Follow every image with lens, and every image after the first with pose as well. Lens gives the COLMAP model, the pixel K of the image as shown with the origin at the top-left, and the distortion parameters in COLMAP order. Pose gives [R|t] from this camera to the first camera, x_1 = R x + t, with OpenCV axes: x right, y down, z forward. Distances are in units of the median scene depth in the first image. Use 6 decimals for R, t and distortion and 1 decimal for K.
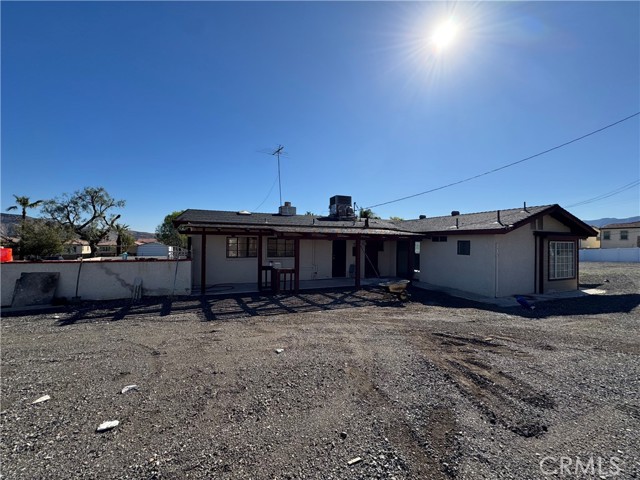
lens RADIAL K [[252.2, 0, 319.8], [0, 252.2, 240.3], [0, 0, 1]] dist [-0.007855, -0.000159]
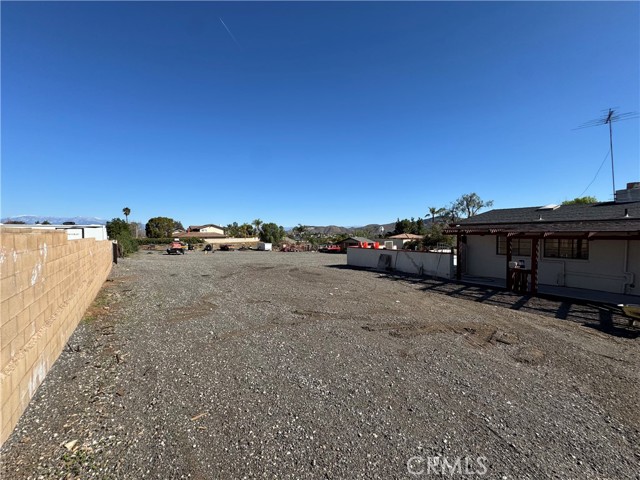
lens RADIAL K [[252.2, 0, 323.7], [0, 252.2, 237.7], [0, 0, 1]] dist [-0.007855, -0.000159]
pose [[0.226626, 0.003242, -0.973977, 0.631001], [0.008437, 0.999950, 0.005292, -0.018712], [0.973945, -0.009417, 0.226587, 0.021833]]
